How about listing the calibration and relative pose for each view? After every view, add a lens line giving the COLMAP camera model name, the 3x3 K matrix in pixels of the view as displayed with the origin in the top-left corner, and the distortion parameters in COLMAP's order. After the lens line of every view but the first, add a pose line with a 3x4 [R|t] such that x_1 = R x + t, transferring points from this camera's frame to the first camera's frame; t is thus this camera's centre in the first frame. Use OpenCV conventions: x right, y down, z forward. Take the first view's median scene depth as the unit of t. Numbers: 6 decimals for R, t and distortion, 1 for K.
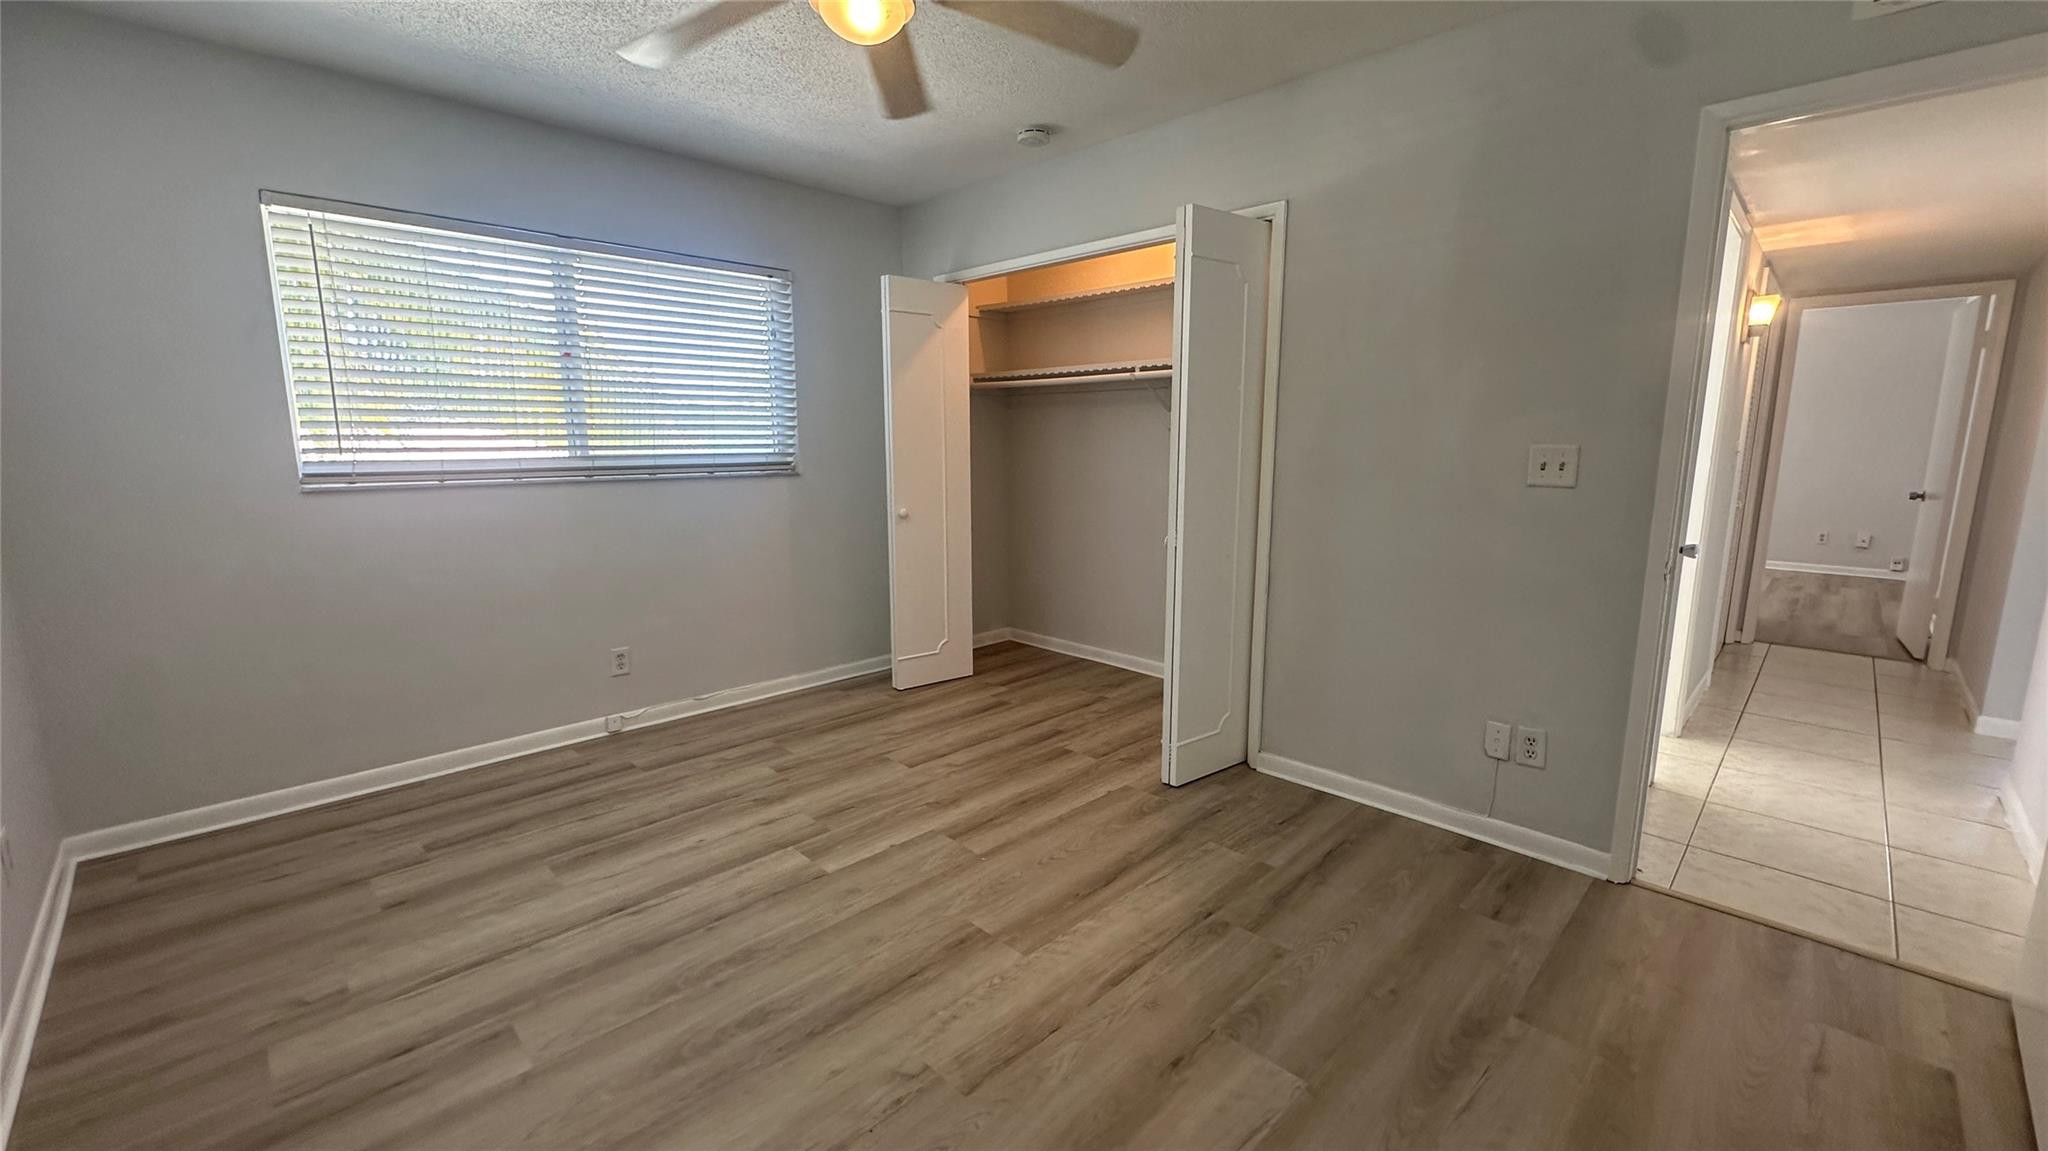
lens RADIAL K [[817.9, 0, 1026.9], [0, 817.9, 572.4], [0, 0, 1]] dist [0.000239, 0.000463]
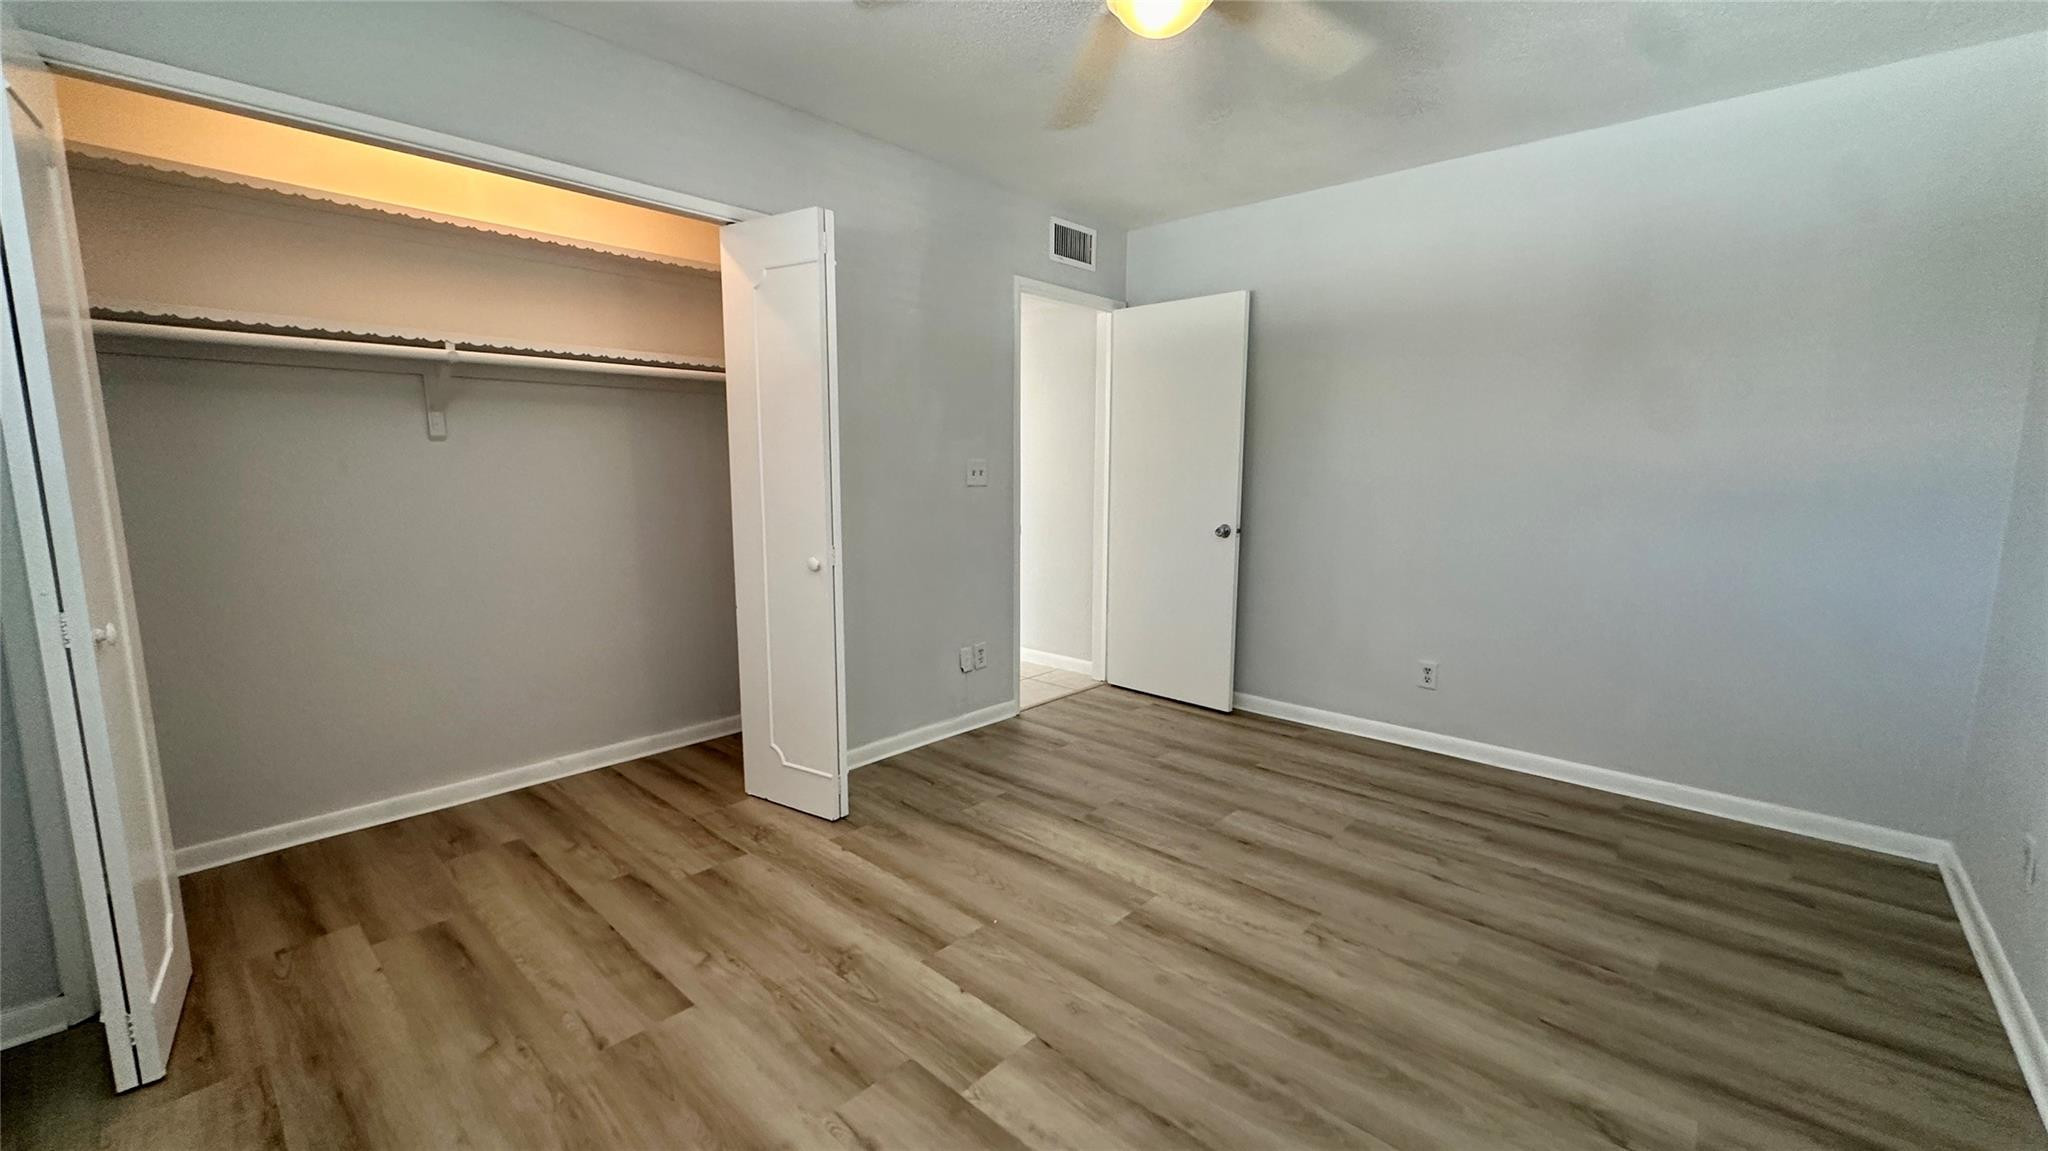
lens RADIAL K [[817.9, 0, 1017.3], [0, 817.9, 578.8], [0, 0, 1]] dist [0.000239, 0.000463]
pose [[-0.039408, -0.142607, 0.988995, -0.870633], [0.158237, 0.976383, 0.147094, -0.140017], [-0.986614, 0.162292, -0.015911, 0.915624]]
